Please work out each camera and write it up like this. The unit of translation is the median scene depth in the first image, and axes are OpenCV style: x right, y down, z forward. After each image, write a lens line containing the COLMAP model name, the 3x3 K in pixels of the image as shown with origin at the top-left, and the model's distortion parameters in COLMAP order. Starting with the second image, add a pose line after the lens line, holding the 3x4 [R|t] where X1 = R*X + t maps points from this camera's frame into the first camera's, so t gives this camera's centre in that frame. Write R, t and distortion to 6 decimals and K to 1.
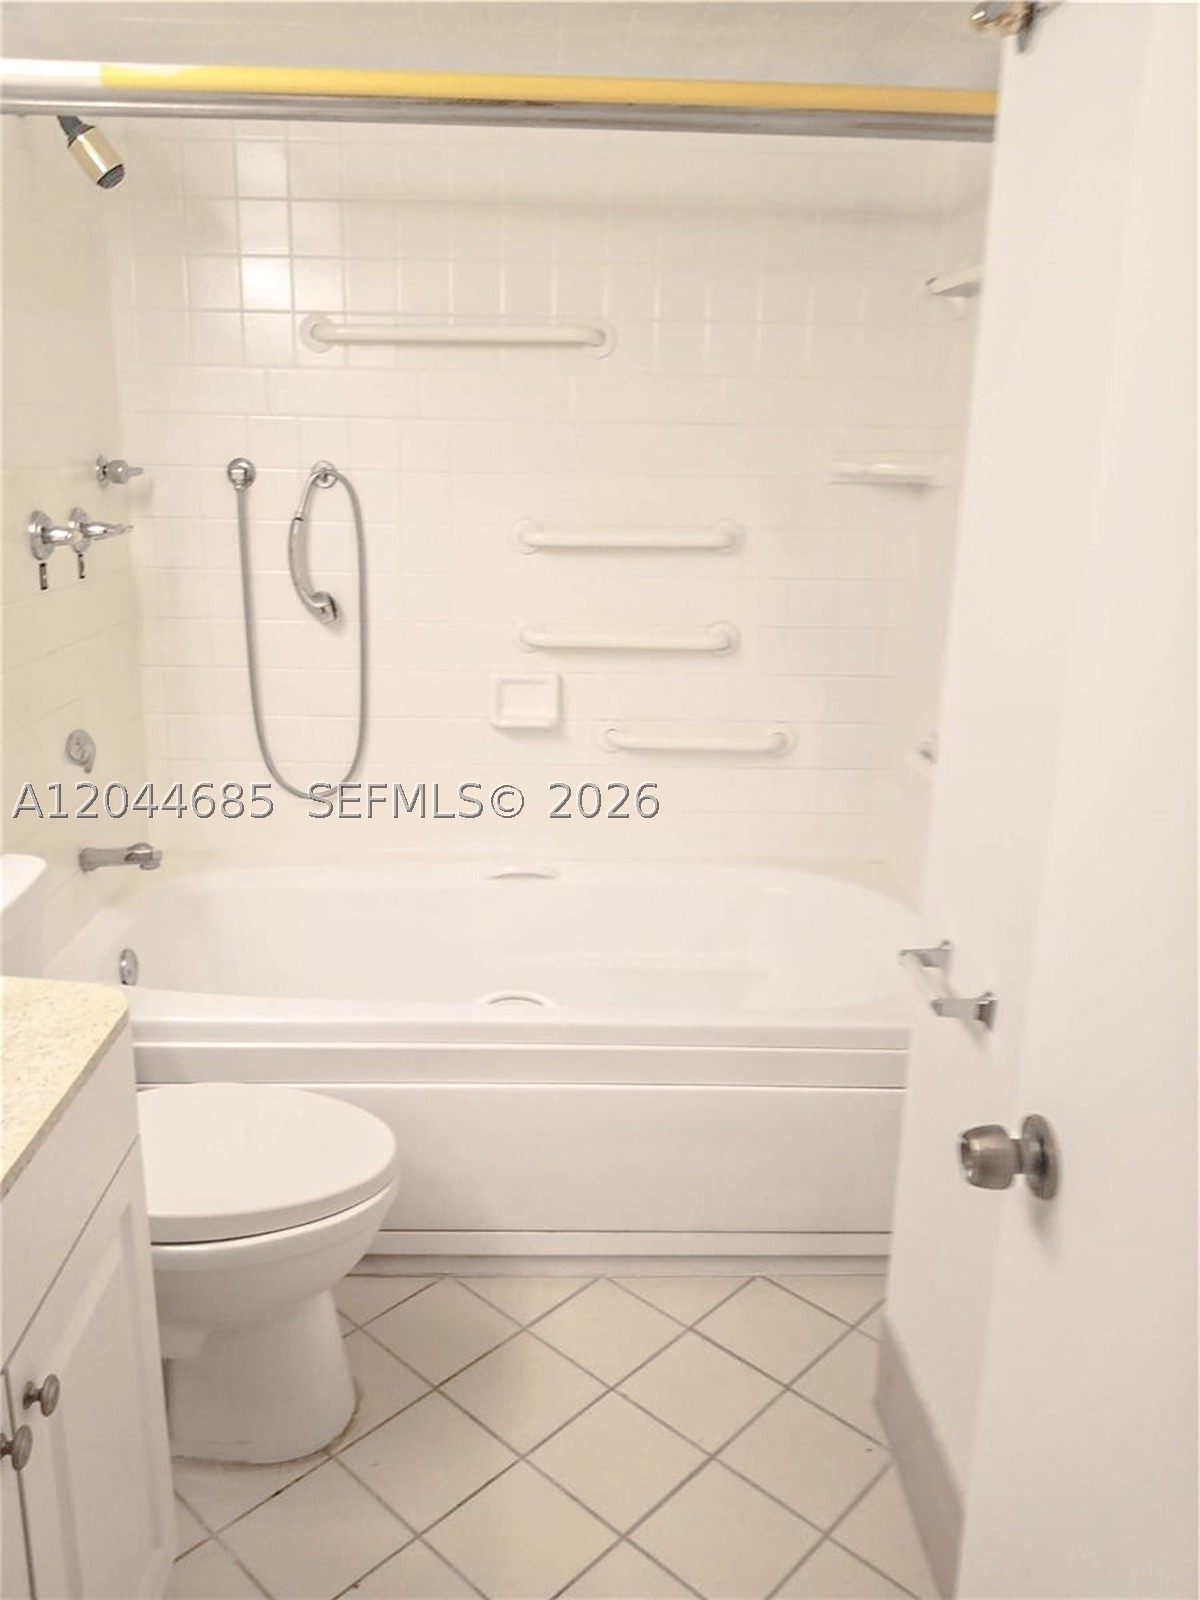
lens RADIAL K [[1294.6, 0, 597.4], [0, 1294.6, 804.2], [0, 0, 1]] dist [0.079389, -0.143570]
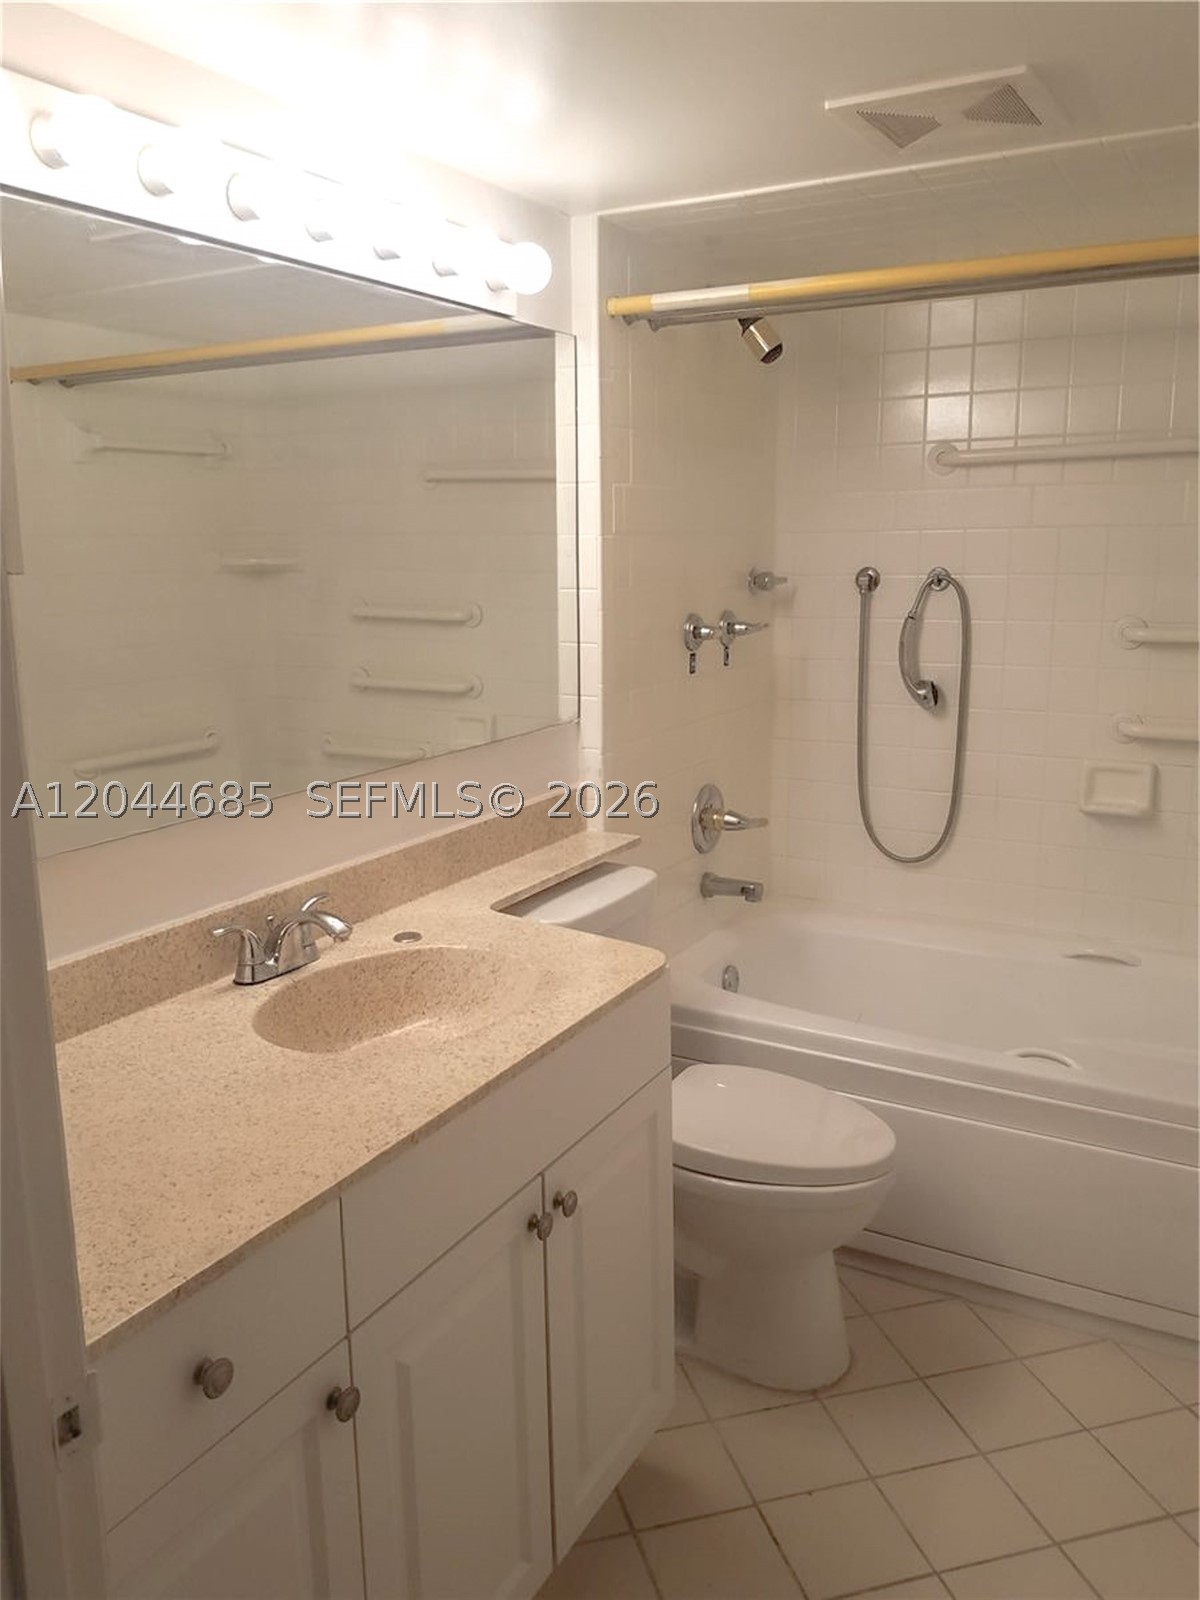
lens RADIAL K [[1294.6, 0, 597.4], [0, 1294.6, 804.2], [0, 0, 1]] dist [0.079389, -0.143570]
pose [[0.860882, 0.074206, -0.503365, 0.129770], [-0.109738, 0.993103, -0.041277, 0.024041], [0.496830, 0.090772, 0.863088, -0.122811]]
